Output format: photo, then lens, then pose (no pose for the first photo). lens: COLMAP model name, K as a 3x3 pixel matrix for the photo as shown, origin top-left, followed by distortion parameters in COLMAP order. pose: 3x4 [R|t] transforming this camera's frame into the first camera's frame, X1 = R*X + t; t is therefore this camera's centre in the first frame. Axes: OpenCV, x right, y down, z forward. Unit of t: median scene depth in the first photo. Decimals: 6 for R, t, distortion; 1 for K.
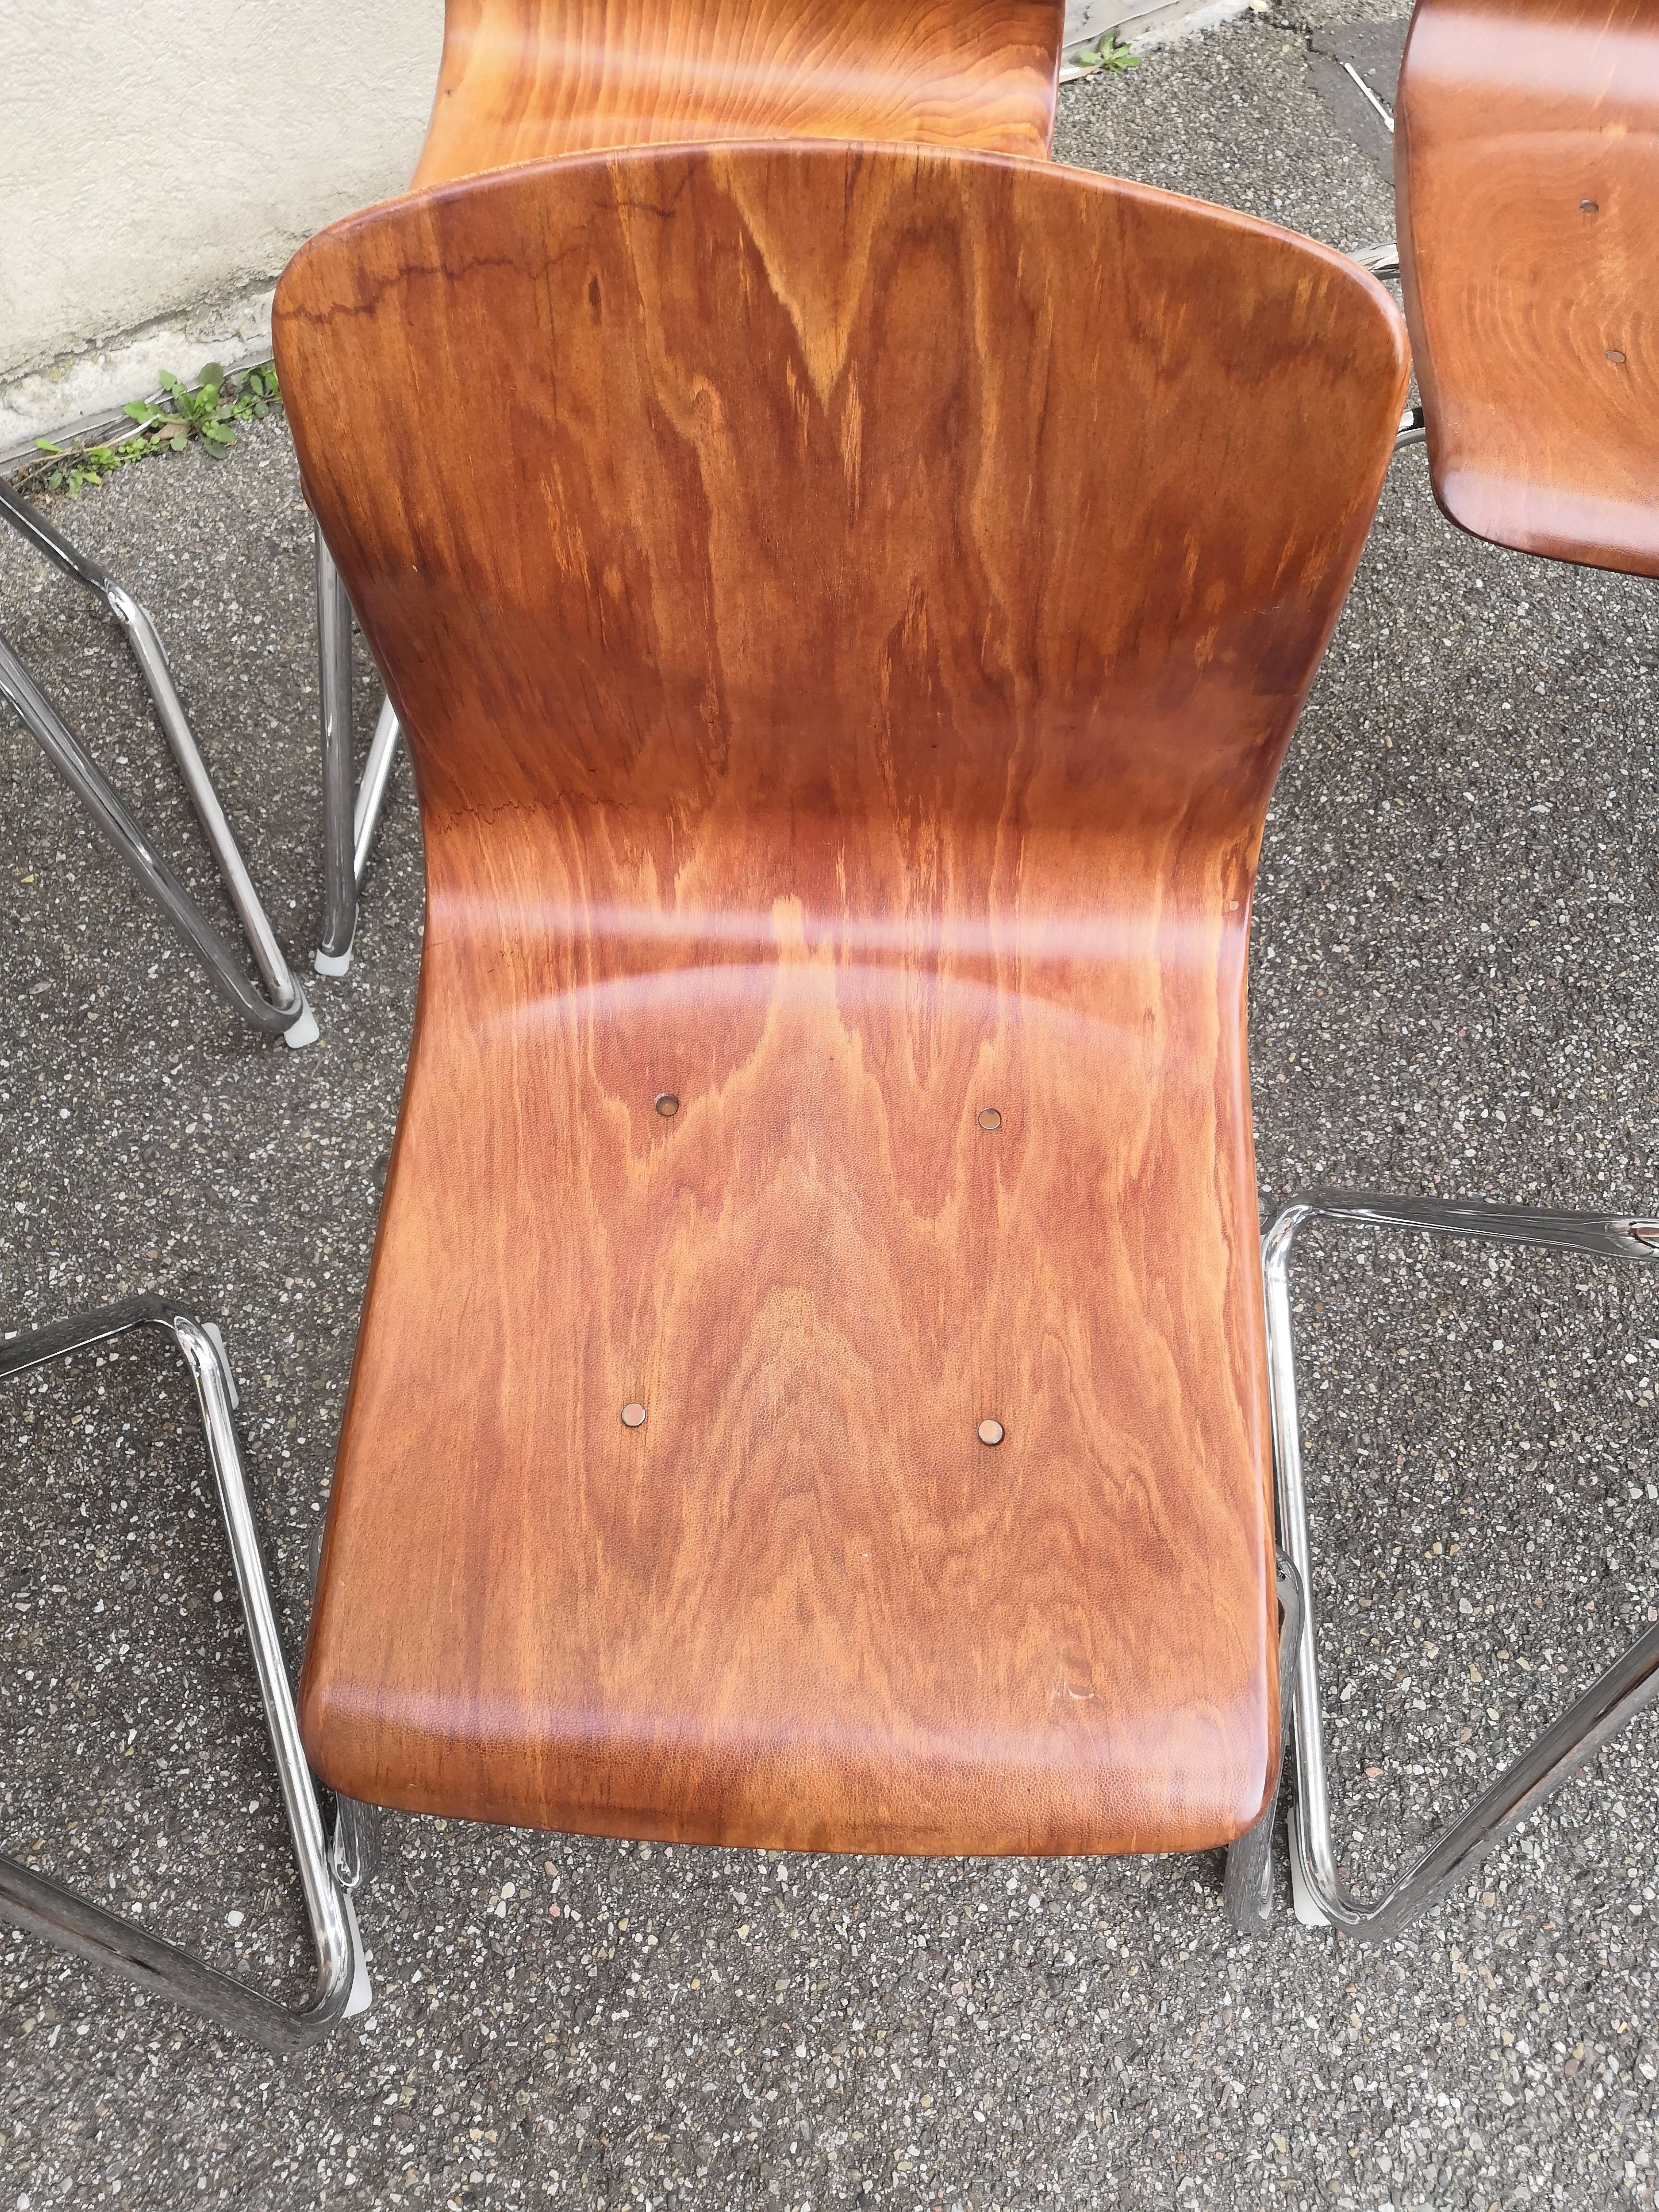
lens RADIAL K [[1718.8, 0, 833.6], [0, 1718.8, 1116.4], [0, 0, 1]] dist [-0.012654, 0.058365]
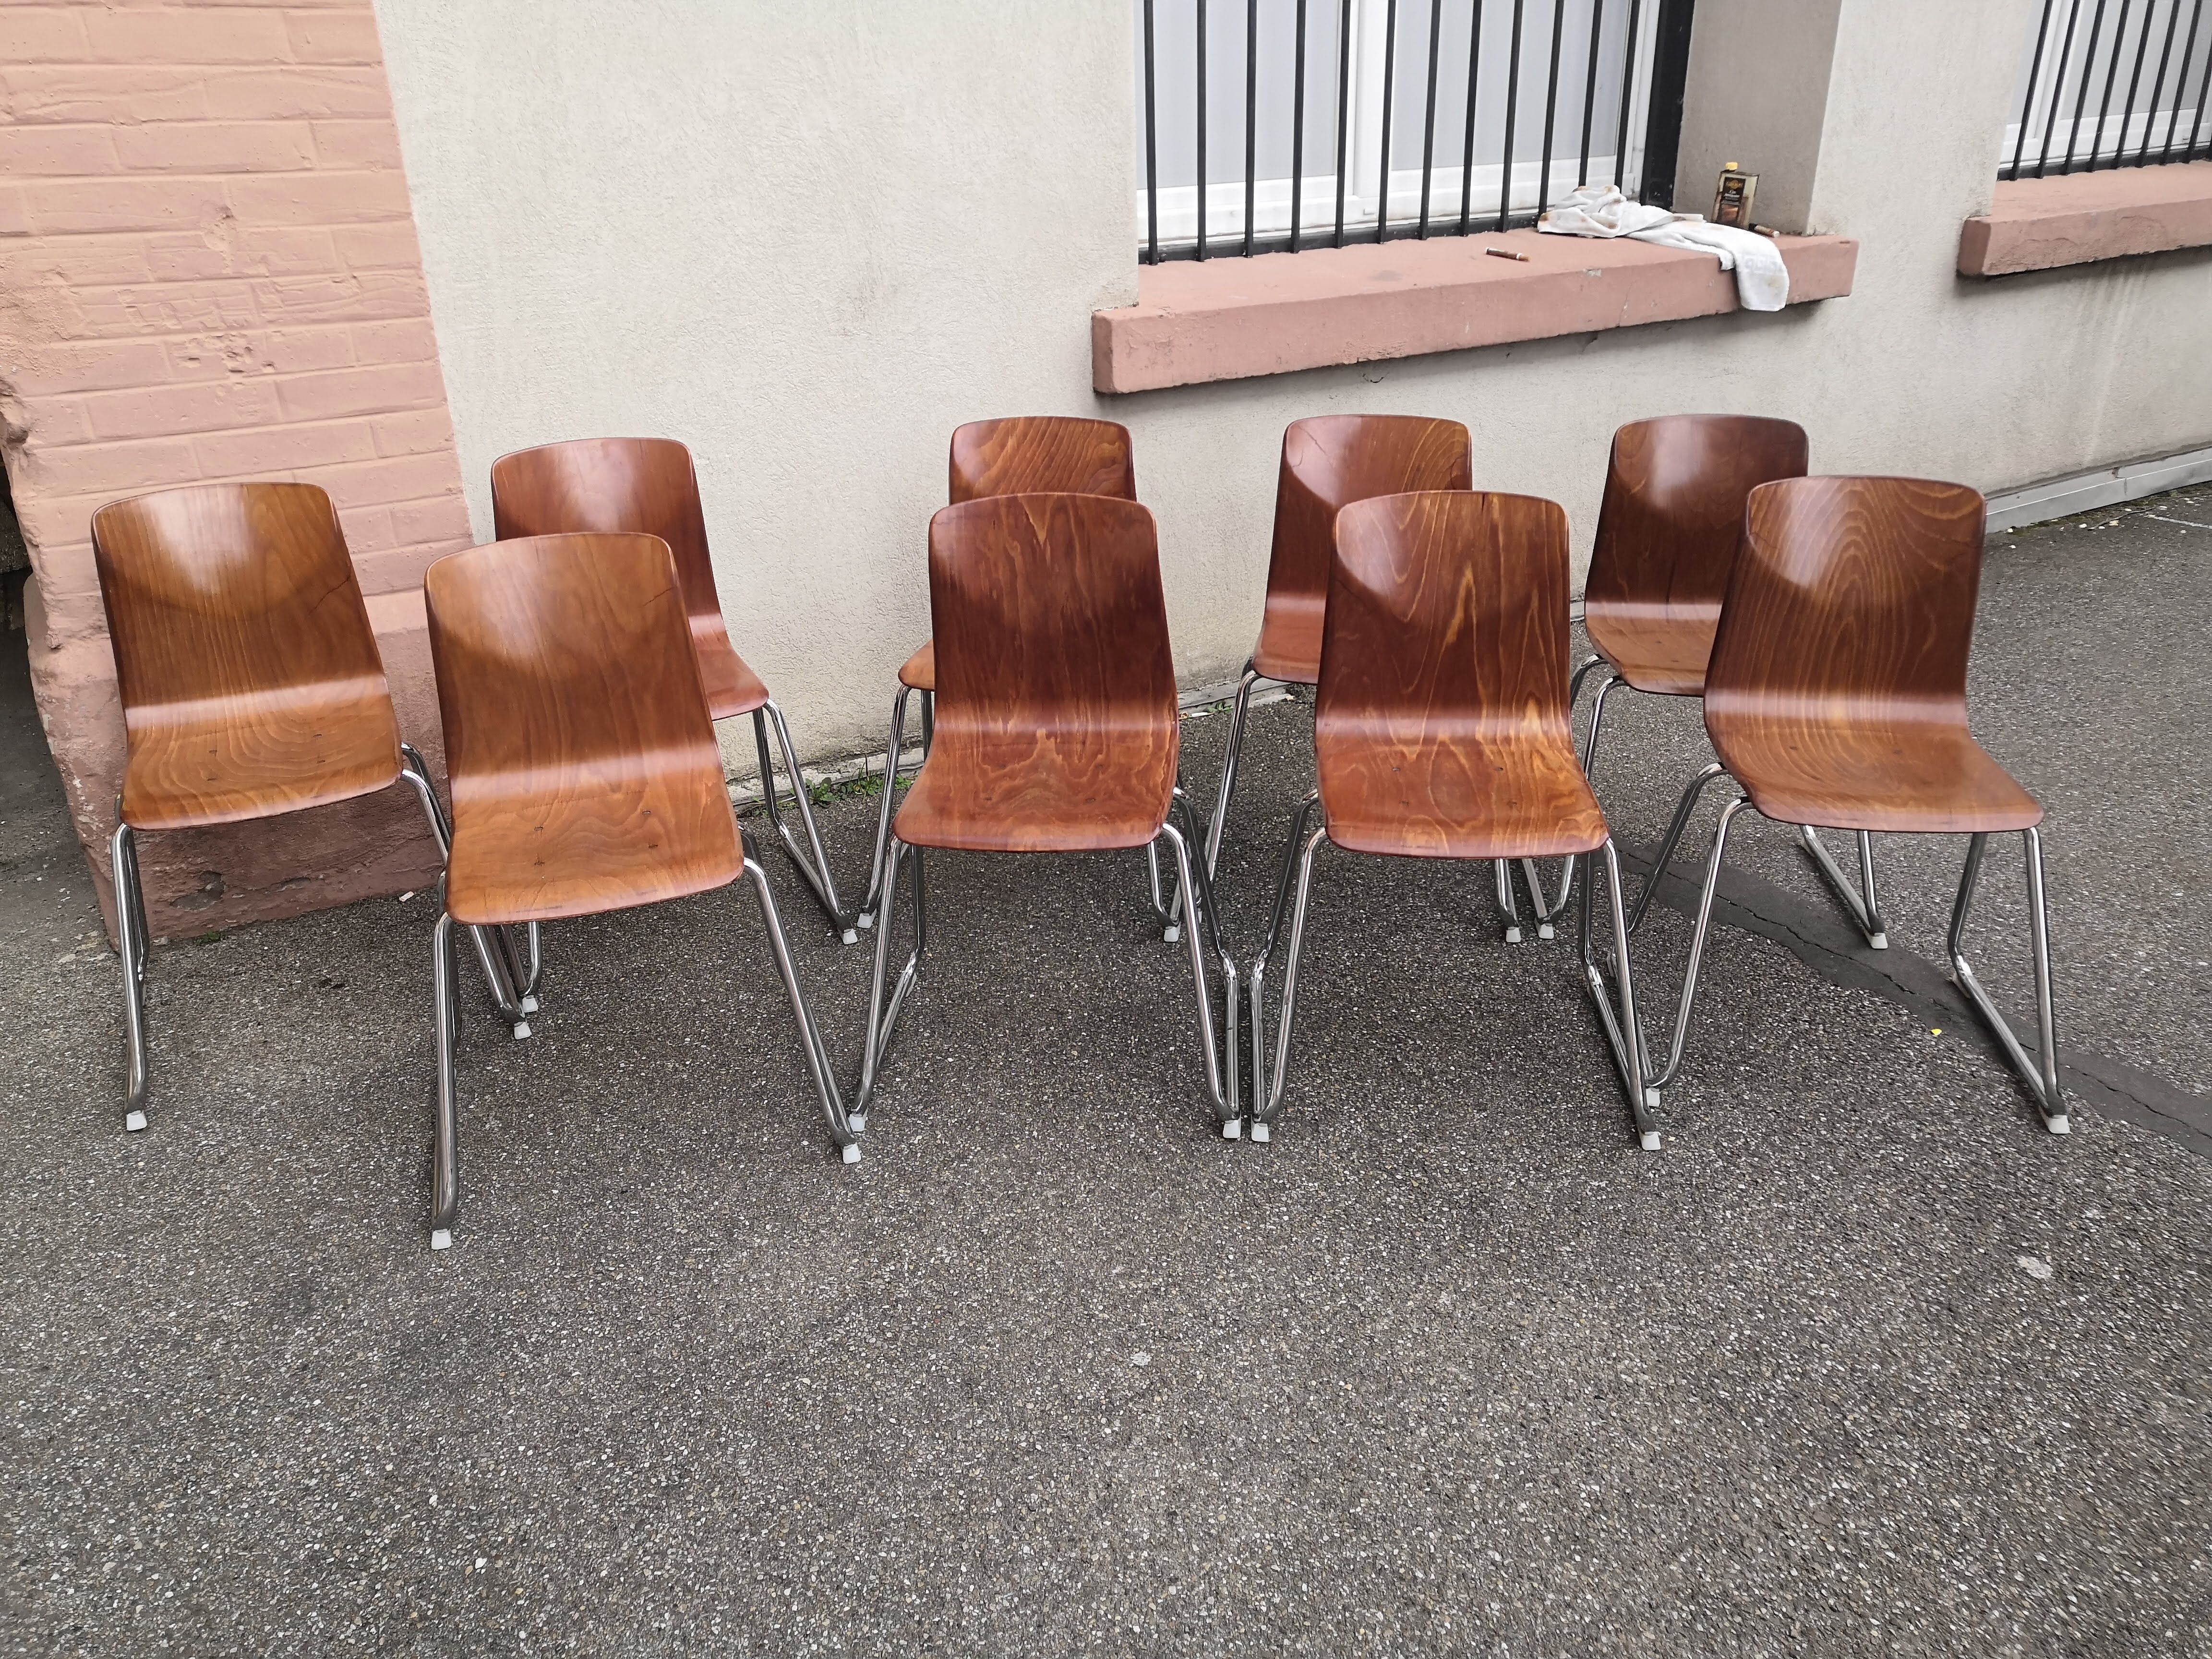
lens RADIAL K [[1718.8, 0, 1116.4], [0, 1718.8, 822.8], [0, 0, 1]] dist [-0.012654, 0.058365]
pose [[0.998827, -0.027299, -0.039994, 0.179602], [-0.005348, 0.758681, -0.651440, 1.581953], [0.048126, 0.650890, 0.757645, -1.009941]]
